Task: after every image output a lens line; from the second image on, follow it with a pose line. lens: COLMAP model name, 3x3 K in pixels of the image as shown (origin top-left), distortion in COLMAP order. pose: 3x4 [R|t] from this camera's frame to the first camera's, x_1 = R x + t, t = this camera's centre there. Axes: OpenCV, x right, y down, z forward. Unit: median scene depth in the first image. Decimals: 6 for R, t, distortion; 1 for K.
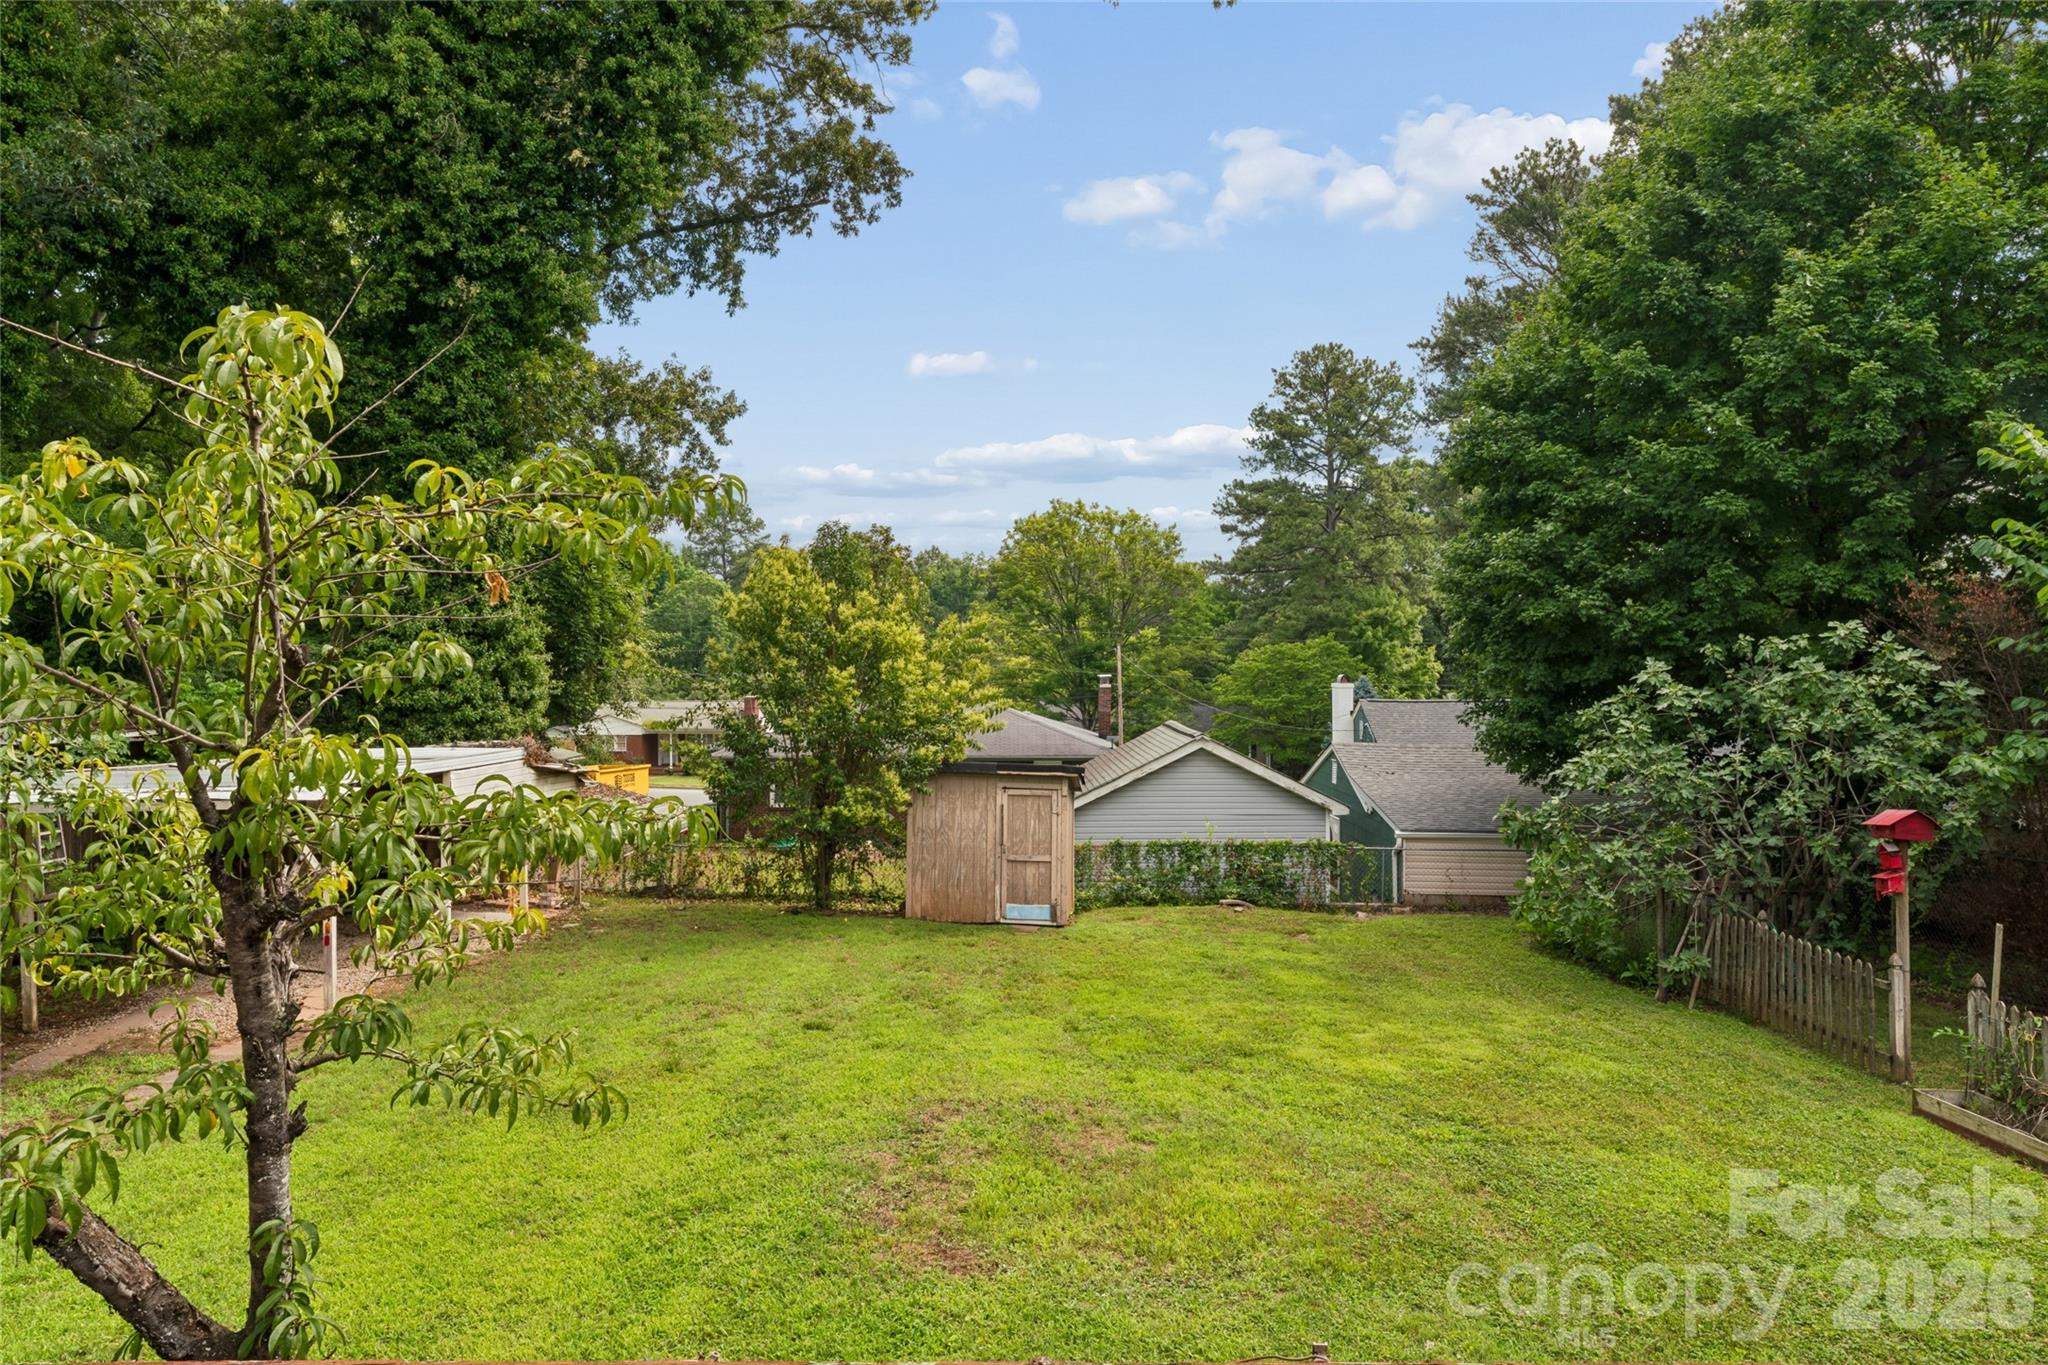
lens RADIAL K [[1373.5, 0, 1021.0], [0, 1373.5, 654.4], [0, 0, 1]] dist [0.006408, 0.002527]
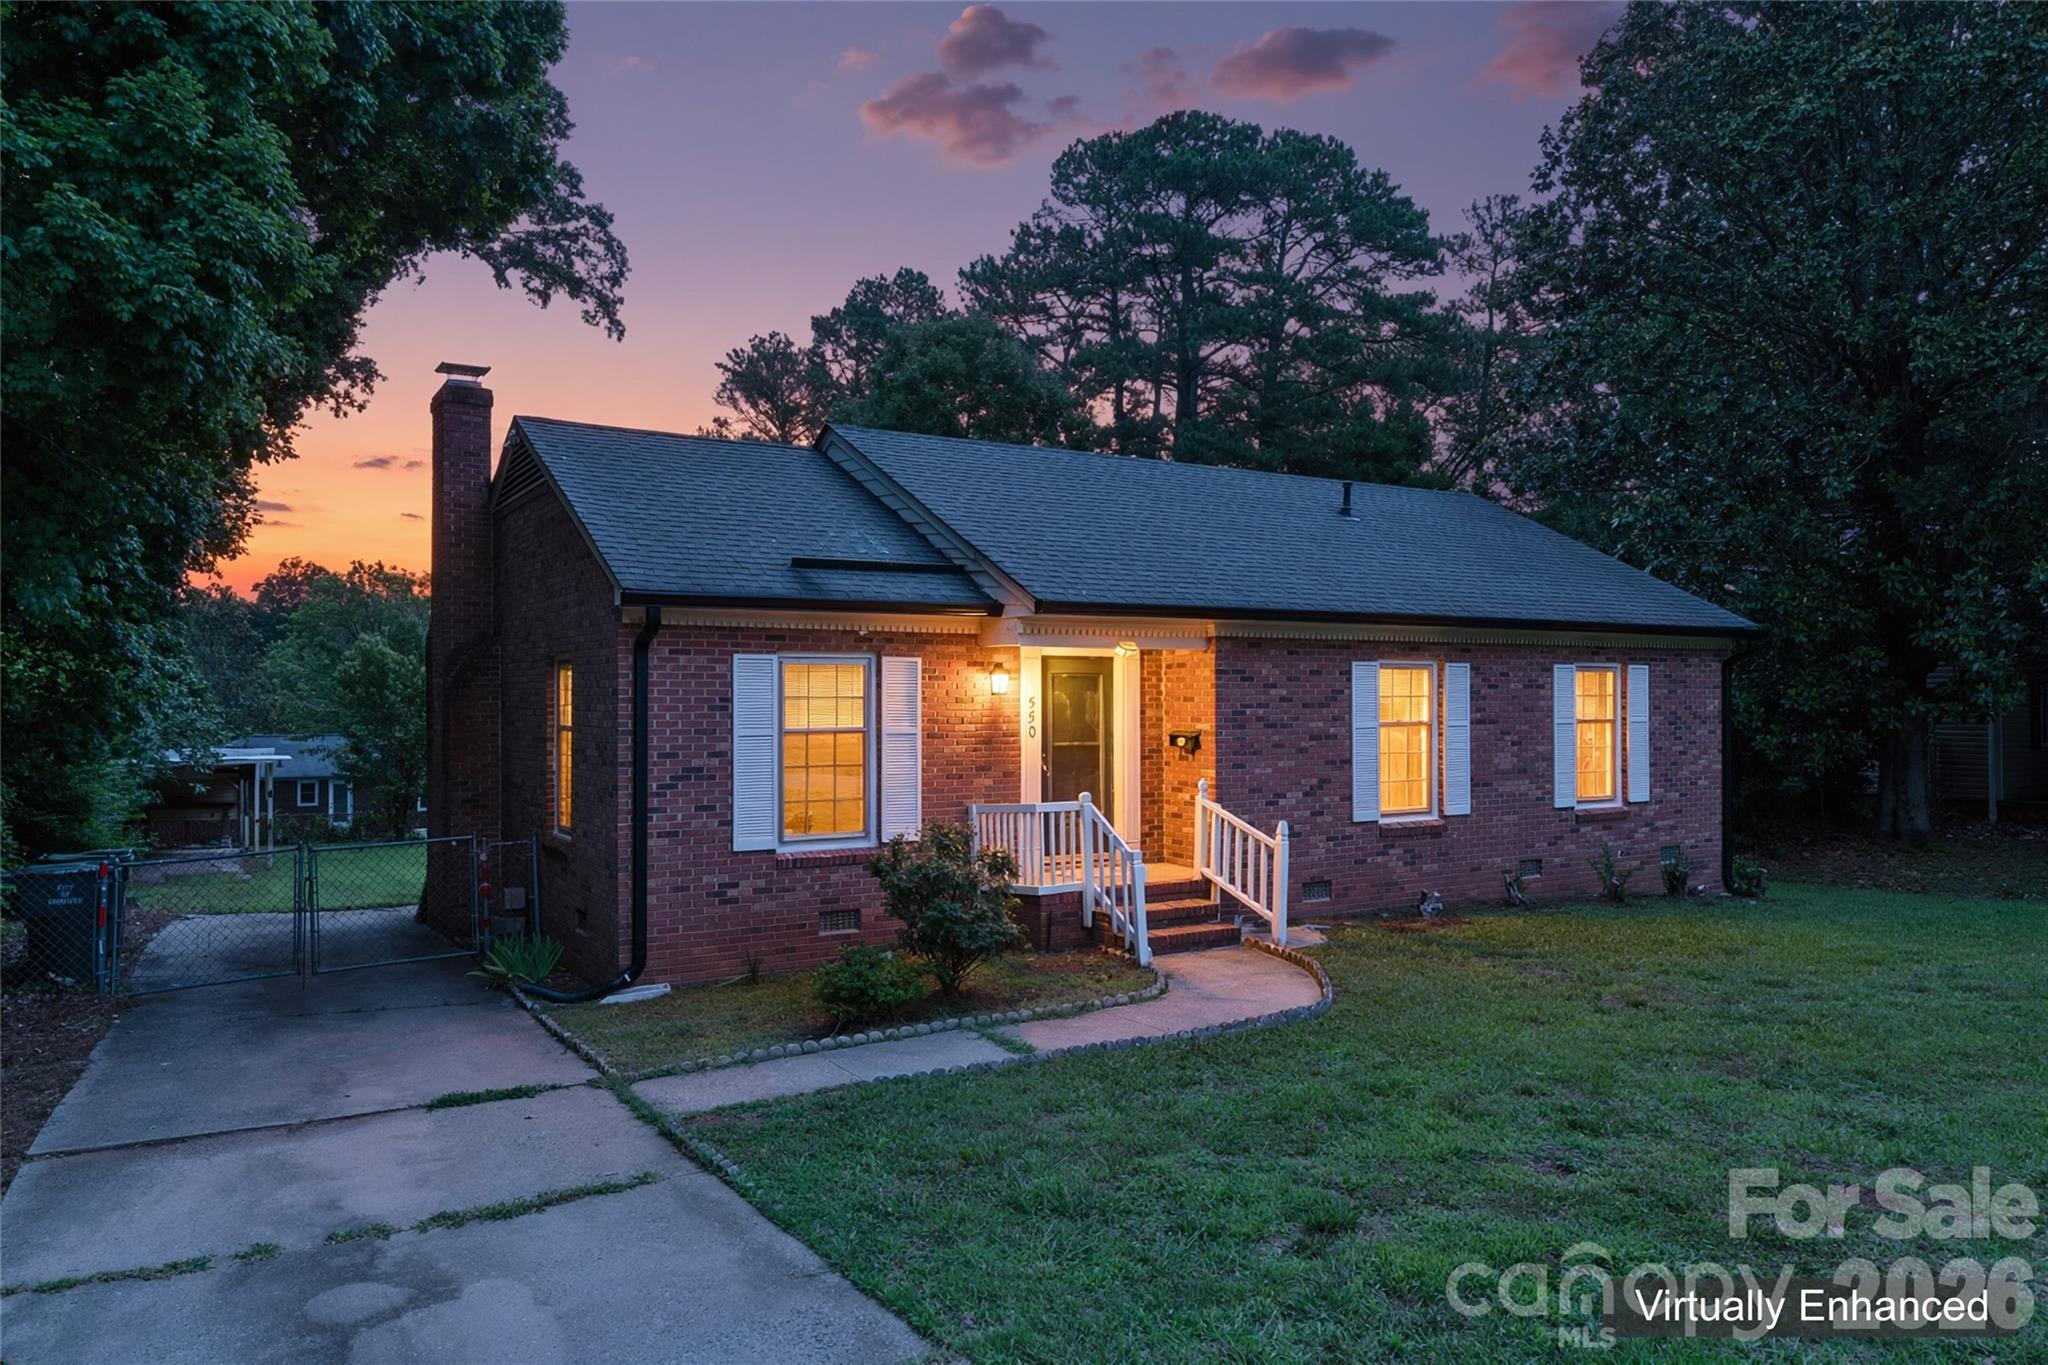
lens RADIAL K [[1352.6, 0, 1018.9], [0, 1352.6, 676.4], [0, 0, 1]] dist [0.004731, -0.000360]
pose [[0.848670, 0.005604, 0.528893, -0.390842], [0.003113, 0.999874, -0.015590, 0.006583], [-0.528913, 0.014877, 0.848545, -0.898565]]
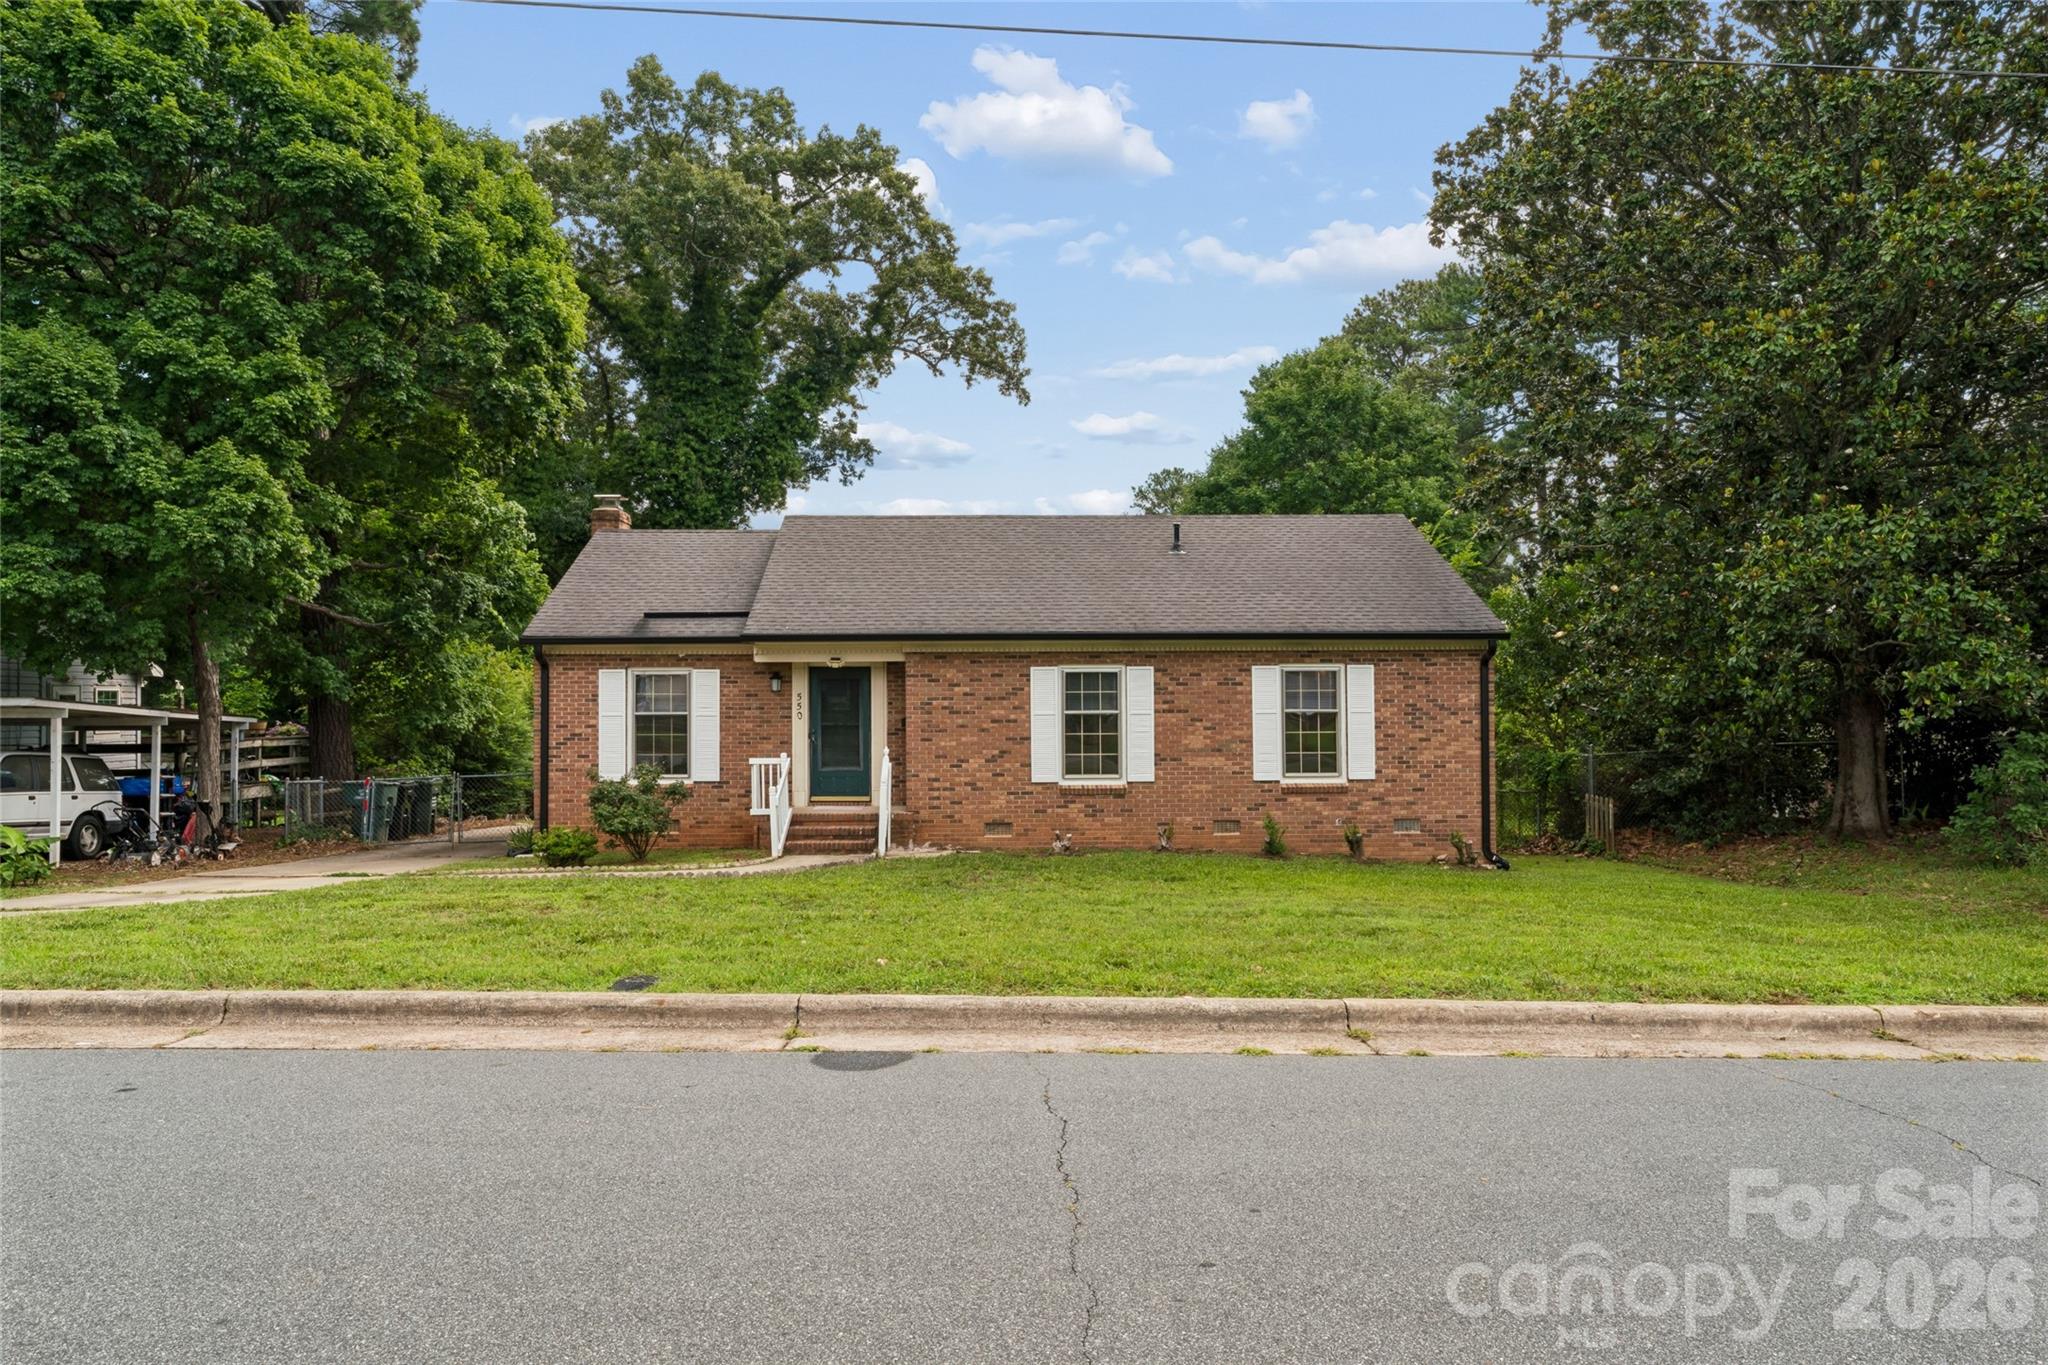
lens RADIAL K [[1358.8, 0, 1024.0], [0, 1358.8, 682.5], [0, 0, 1]] dist [0.001551, -0.001504]
pose [[0.998760, -0.004661, 0.049556, 0.042013], [0.005402, 0.999876, -0.014823, 0.013565], [-0.049481, 0.015072, 0.998661, -1.343603]]
